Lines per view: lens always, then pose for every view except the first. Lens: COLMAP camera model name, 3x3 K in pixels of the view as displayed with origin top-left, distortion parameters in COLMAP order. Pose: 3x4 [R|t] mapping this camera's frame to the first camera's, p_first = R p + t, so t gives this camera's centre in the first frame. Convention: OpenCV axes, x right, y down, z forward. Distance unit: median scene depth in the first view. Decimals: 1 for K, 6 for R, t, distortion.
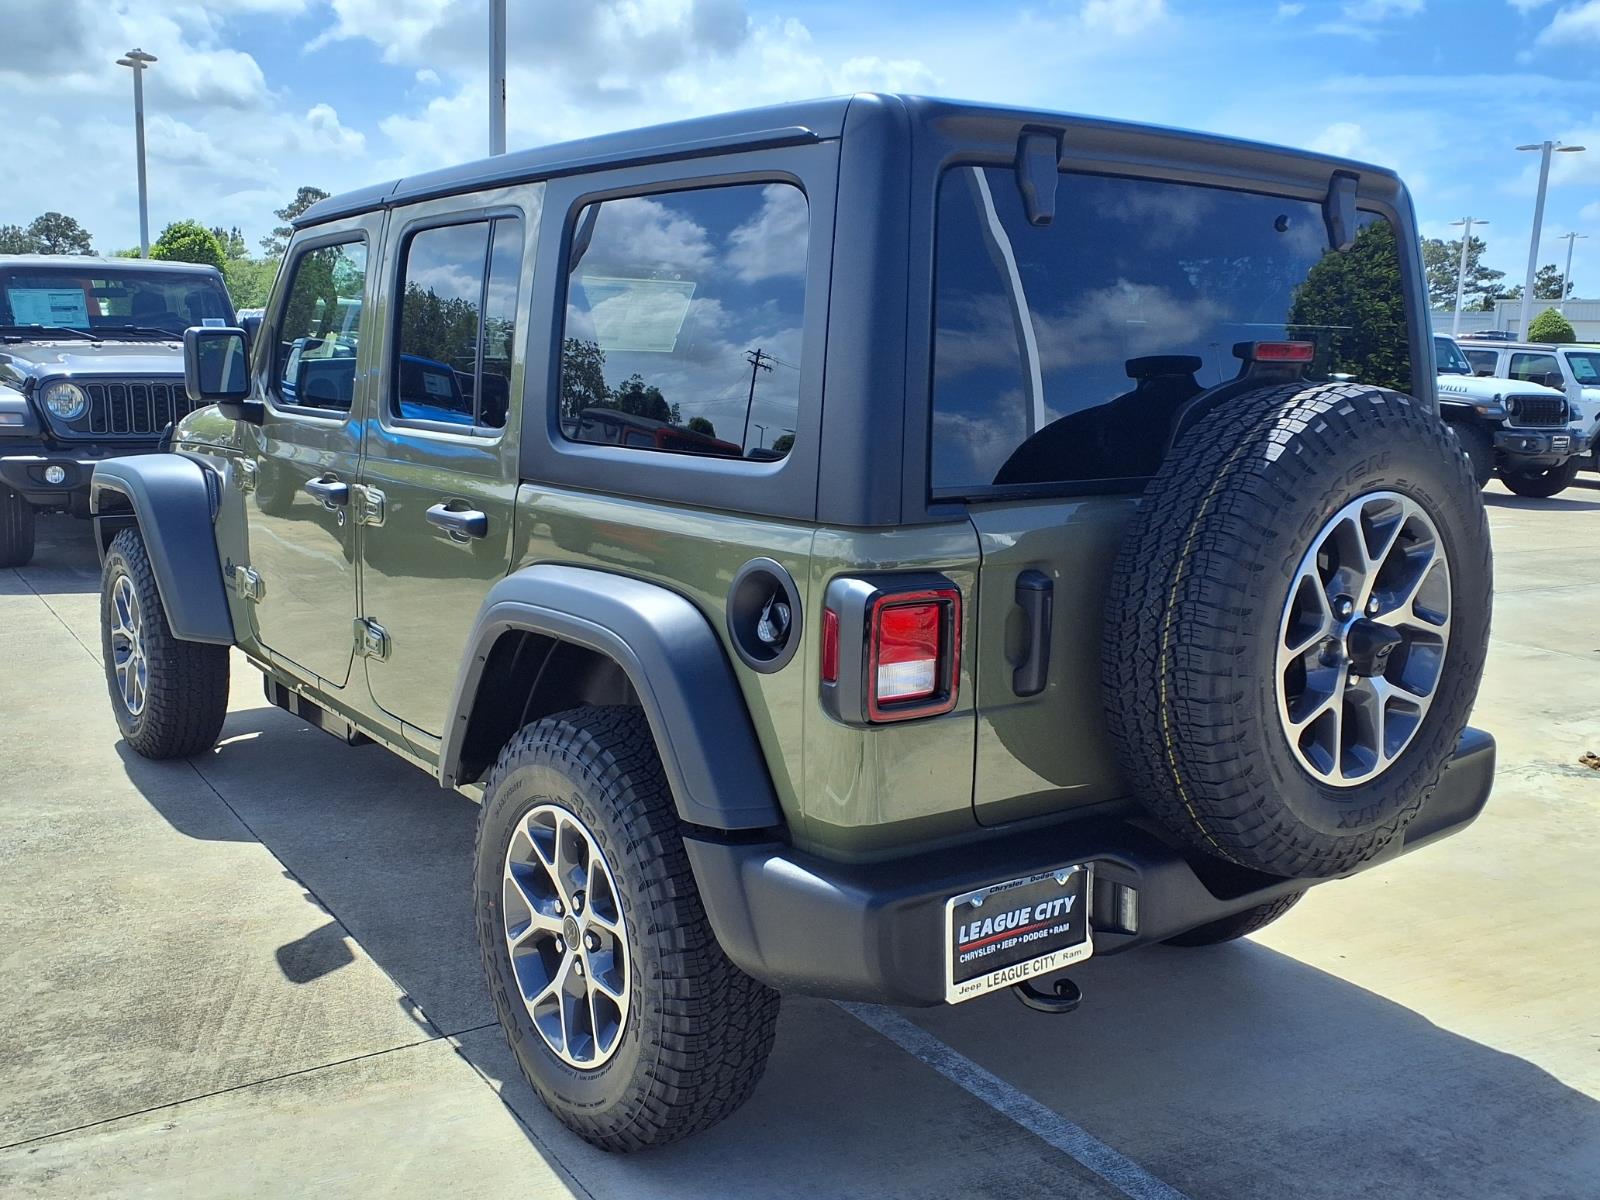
lens RADIAL K [[1493.1, 0, 850.2], [0, 1493.1, 601.6], [0, 0, 1]] dist [0.095576, -0.168771]
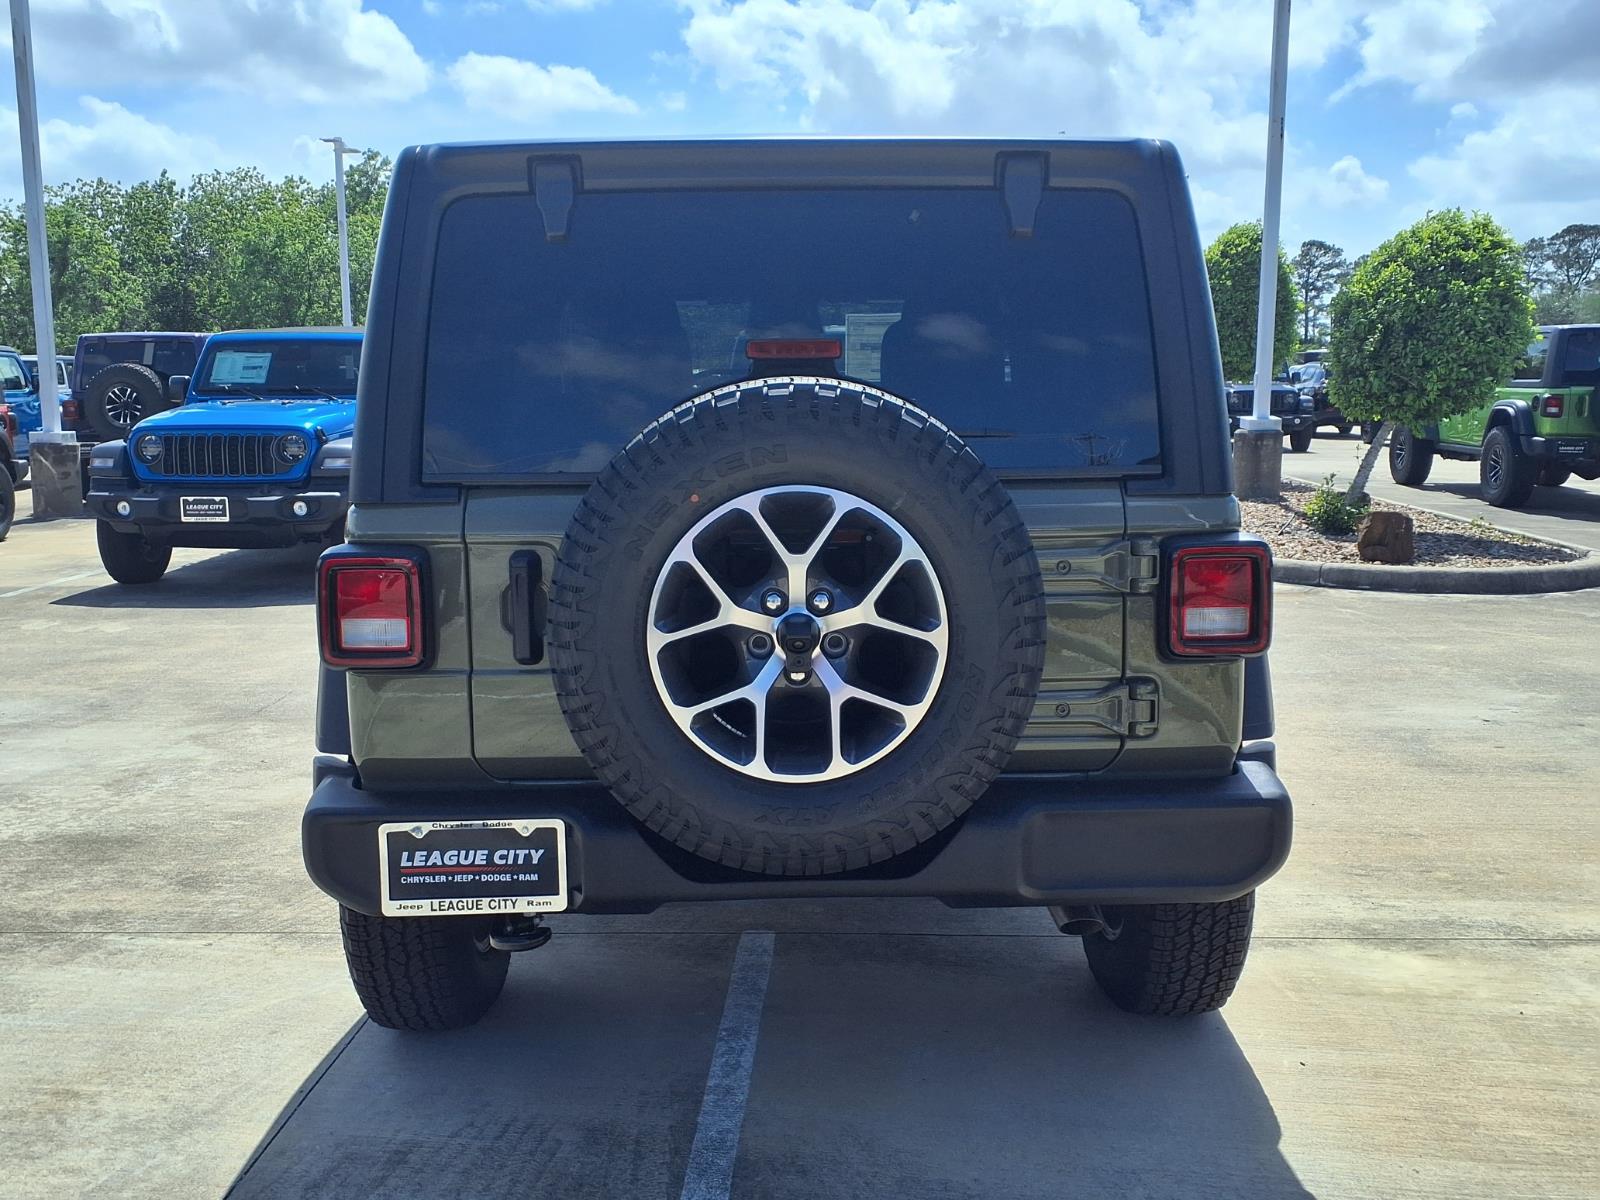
lens RADIAL K [[1537.2, 0, 840.6], [0, 1537.2, 591.6], [0, 0, 1]] dist [0.122504, -0.228345]
pose [[0.803252, 0.047970, -0.593704, 0.984290], [-0.073459, 0.997121, -0.018822, 0.013988], [0.591092, 0.058732, 0.804463, 0.211994]]
